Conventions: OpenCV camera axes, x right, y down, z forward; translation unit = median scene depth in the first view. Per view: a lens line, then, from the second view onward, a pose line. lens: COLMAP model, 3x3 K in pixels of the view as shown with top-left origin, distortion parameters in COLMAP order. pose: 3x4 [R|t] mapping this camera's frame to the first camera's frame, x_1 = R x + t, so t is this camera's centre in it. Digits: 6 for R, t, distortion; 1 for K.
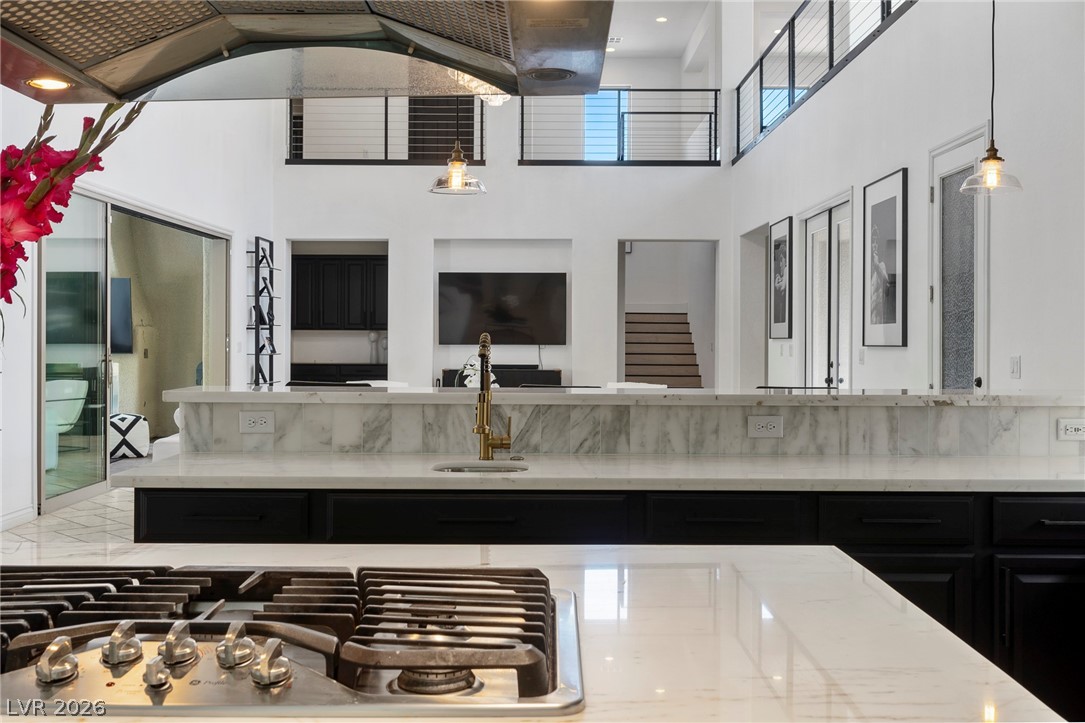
lens RADIAL K [[1094.2, 0, 544.3], [0, 1094.2, 338.8], [0, 0, 1]] dist [-0.007495, 0.000000]
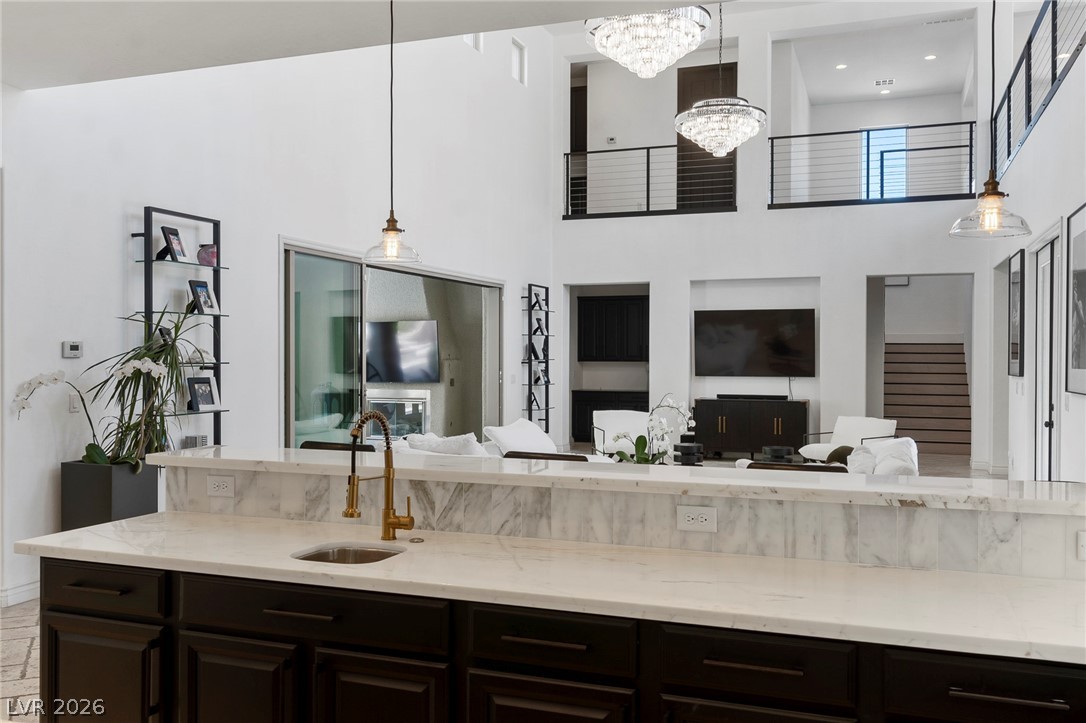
lens RADIAL K [[932.2, 0, 545.4], [0, 932.2, 364.2], [0, 0, 1]] dist [-0.001179, 0.005622]
pose [[0.937676, 0.001490, -0.347507, 0.097597], [0.000458, 0.999985, 0.005522, -0.013236], [0.347510, -0.005337, 0.937661, 0.073637]]
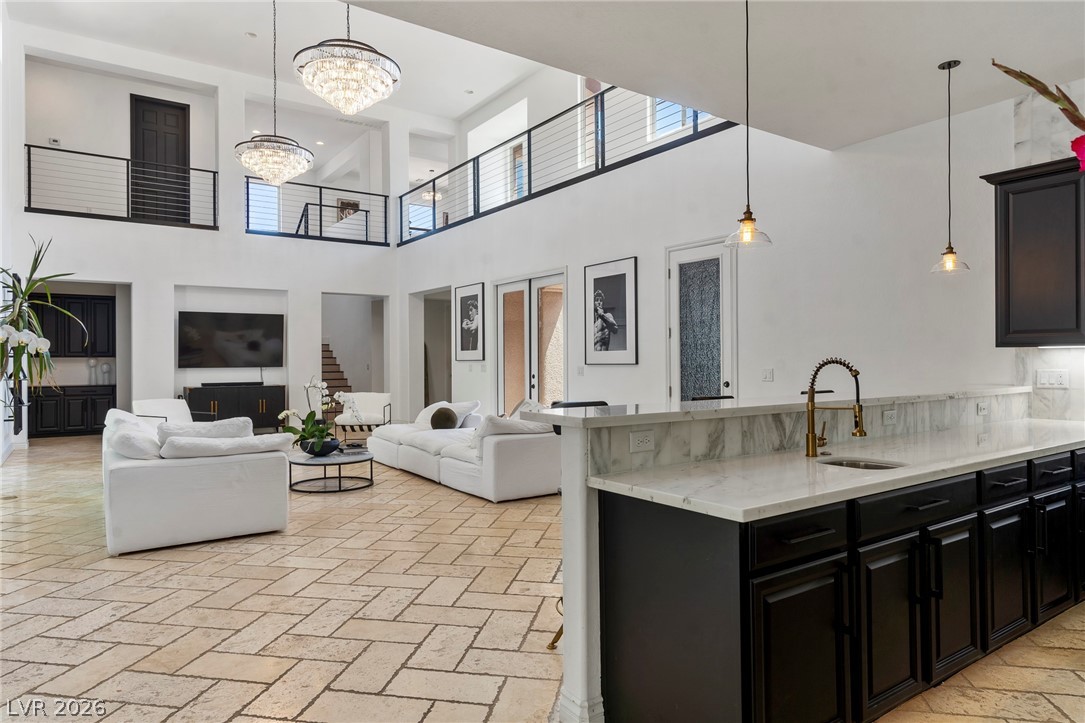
lens RADIAL K [[657.7, 0, 540.1], [0, 657.7, 356.5], [0, 0, 1]] dist [0.010690, -0.000516]
pose [[0.824963, -0.007216, 0.565140, -0.200663], [0.010575, 0.999941, -0.002669, -0.002045], [-0.565087, 0.008178, 0.824991, 0.145916]]
